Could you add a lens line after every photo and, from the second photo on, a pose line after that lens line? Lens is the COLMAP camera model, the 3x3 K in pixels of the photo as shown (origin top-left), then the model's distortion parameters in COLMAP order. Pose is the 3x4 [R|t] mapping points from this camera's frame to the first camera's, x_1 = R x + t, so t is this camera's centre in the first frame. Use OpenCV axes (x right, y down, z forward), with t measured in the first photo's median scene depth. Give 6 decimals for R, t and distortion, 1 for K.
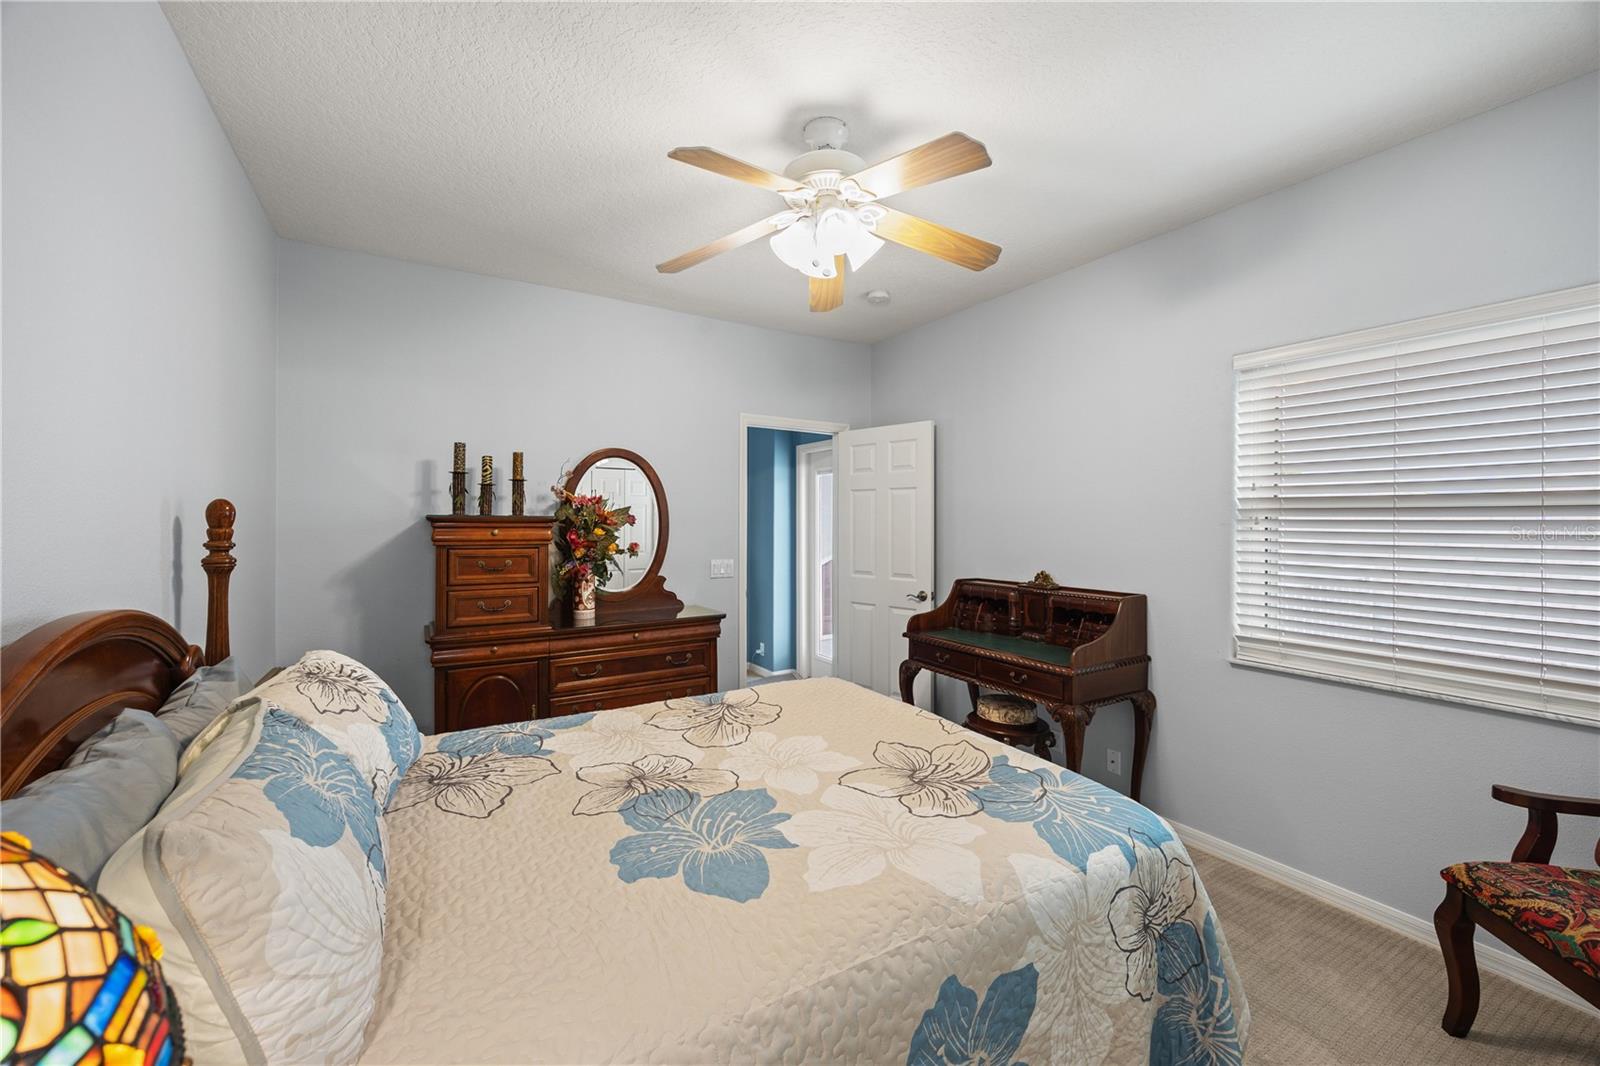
lens RADIAL K [[622.4, 0, 796.8], [0, 622.4, 521.9], [0, 0, 1]] dist [-0.002982, -0.000424]
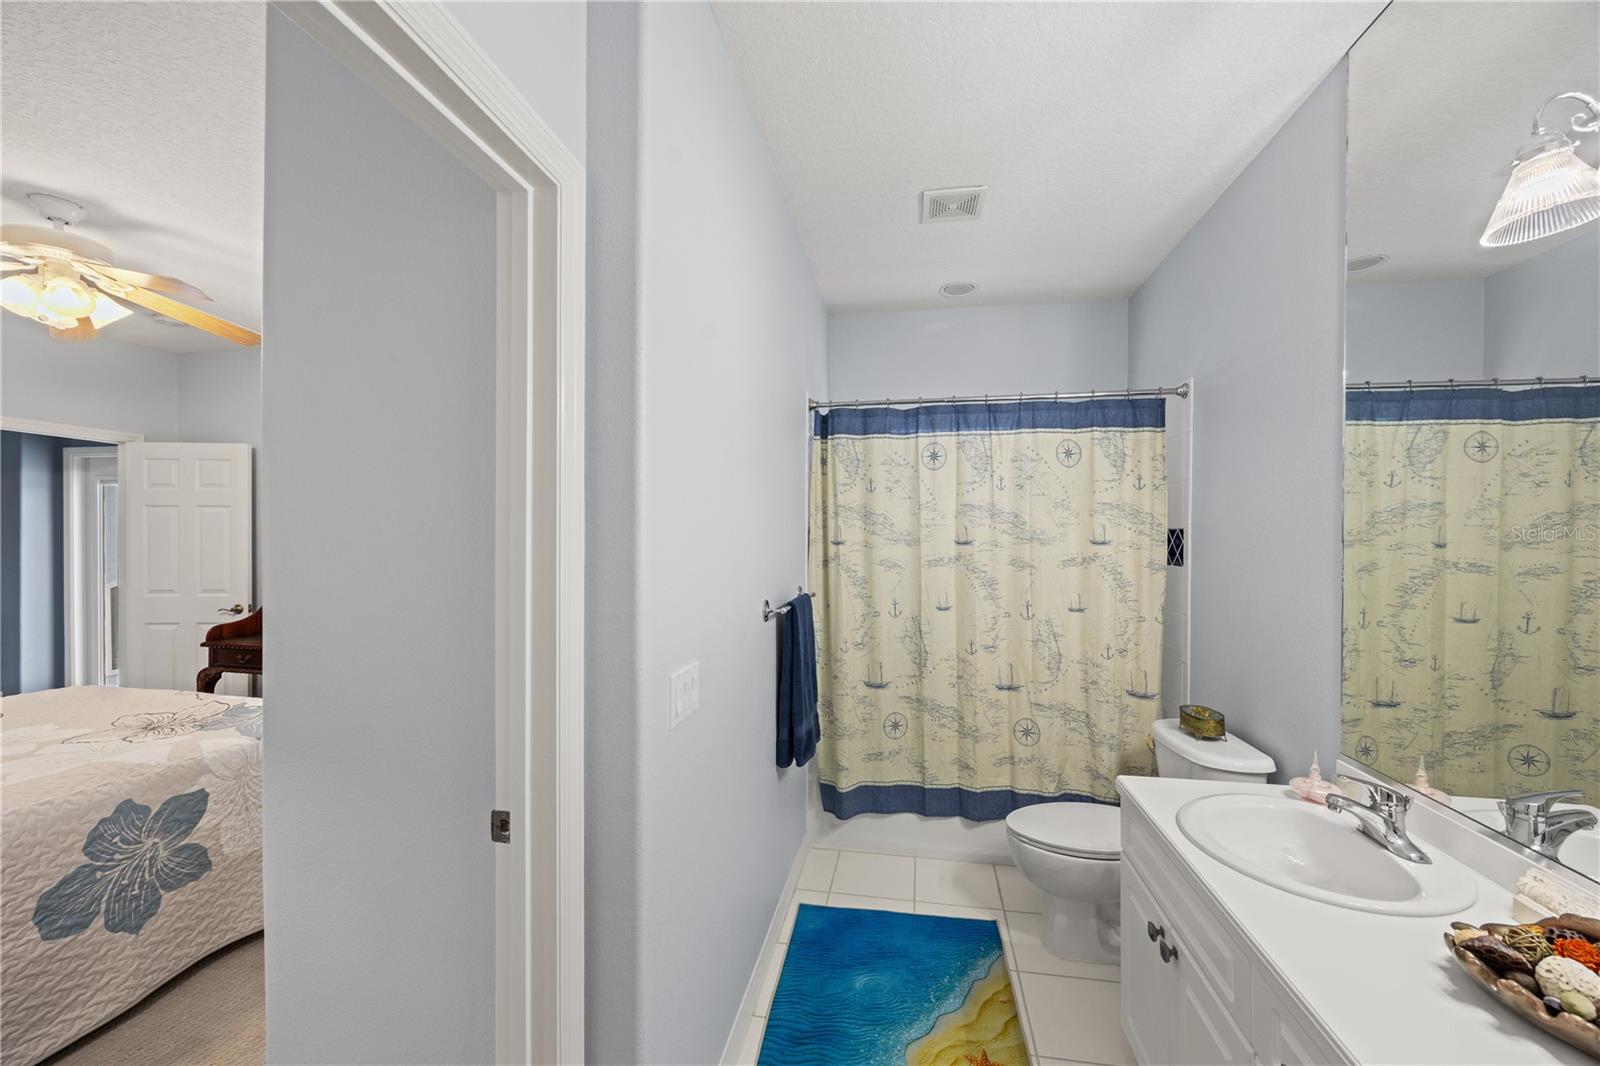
lens RADIAL K [[622.4, 0, 800.4], [0, 622.4, 535.9], [0, 0, 1]] dist [-0.002982, -0.000424]
pose [[0.666632, -0.000490, 0.745386, 0.134951], [0.000898, 1.000000, -0.000145, -0.008395], [-0.745386, 0.000766, 0.666633, -1.014306]]
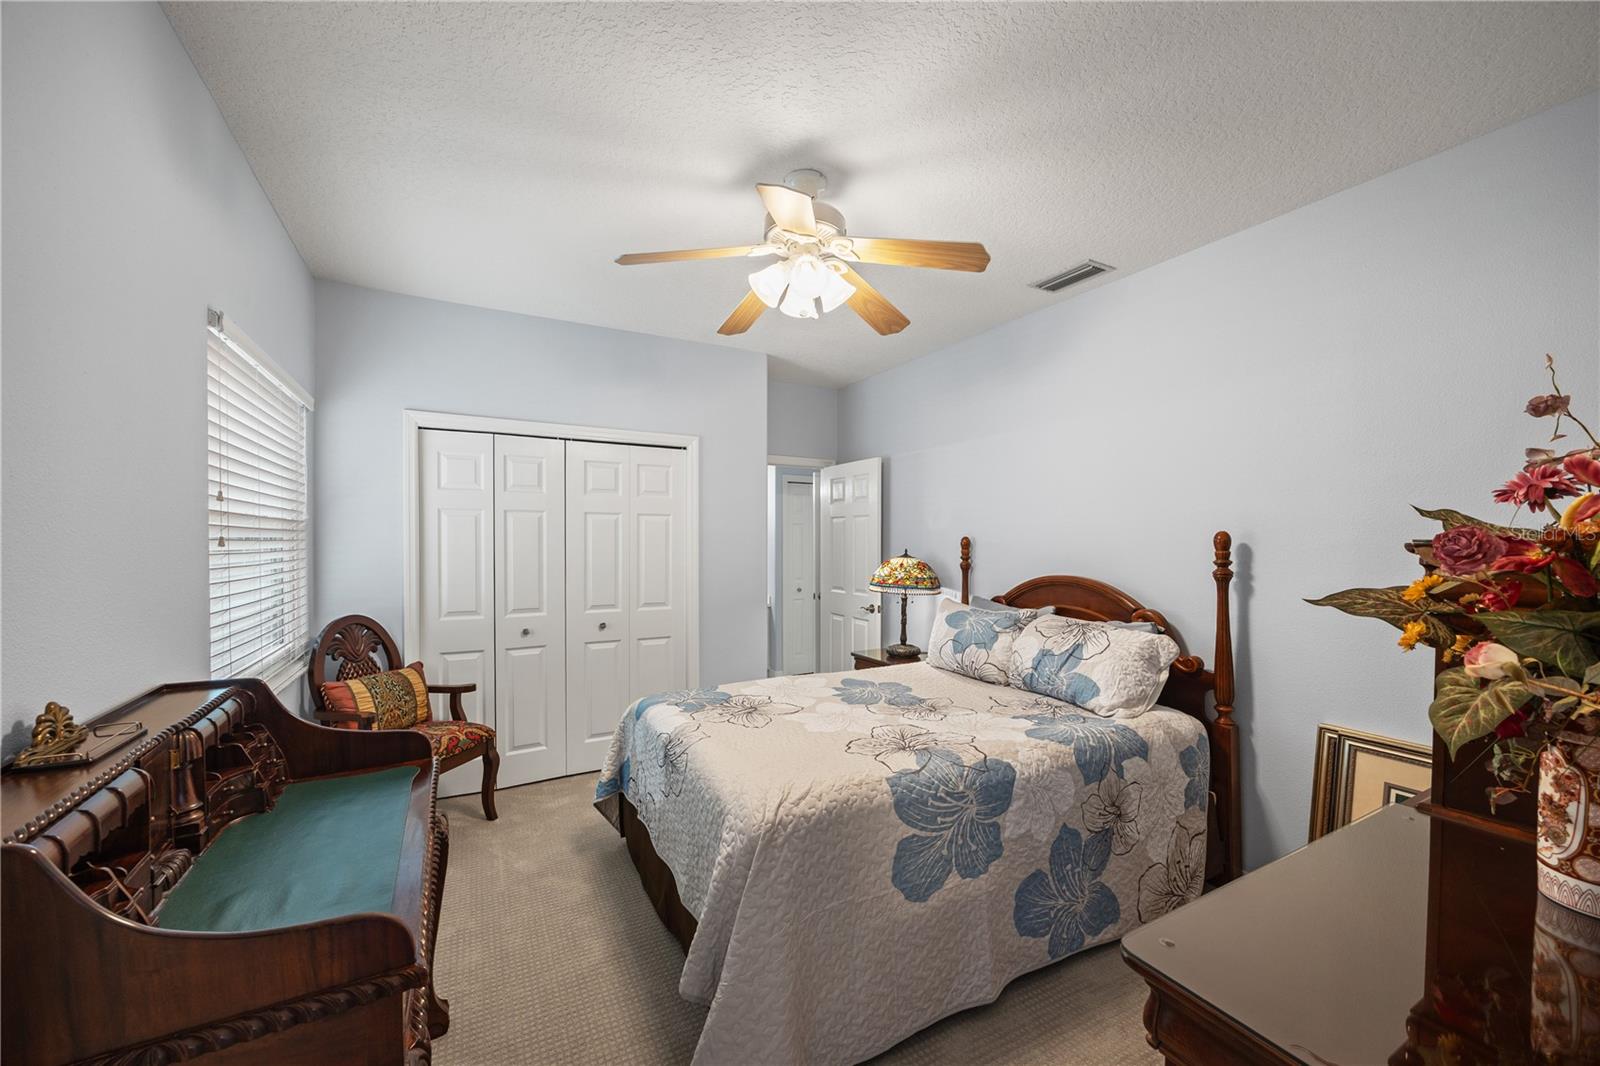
lens RADIAL K [[622.4, 0, 798.9], [0, 622.4, 541.3], [0, 0, 1]] dist [-0.002982, -0.000424]
pose [[-0.998840, -0.006609, 0.047702, 0.005326], [-0.006049, 0.999911, 0.011880, -0.024326], [-0.047776, 0.011578, -0.998791, 2.588364]]
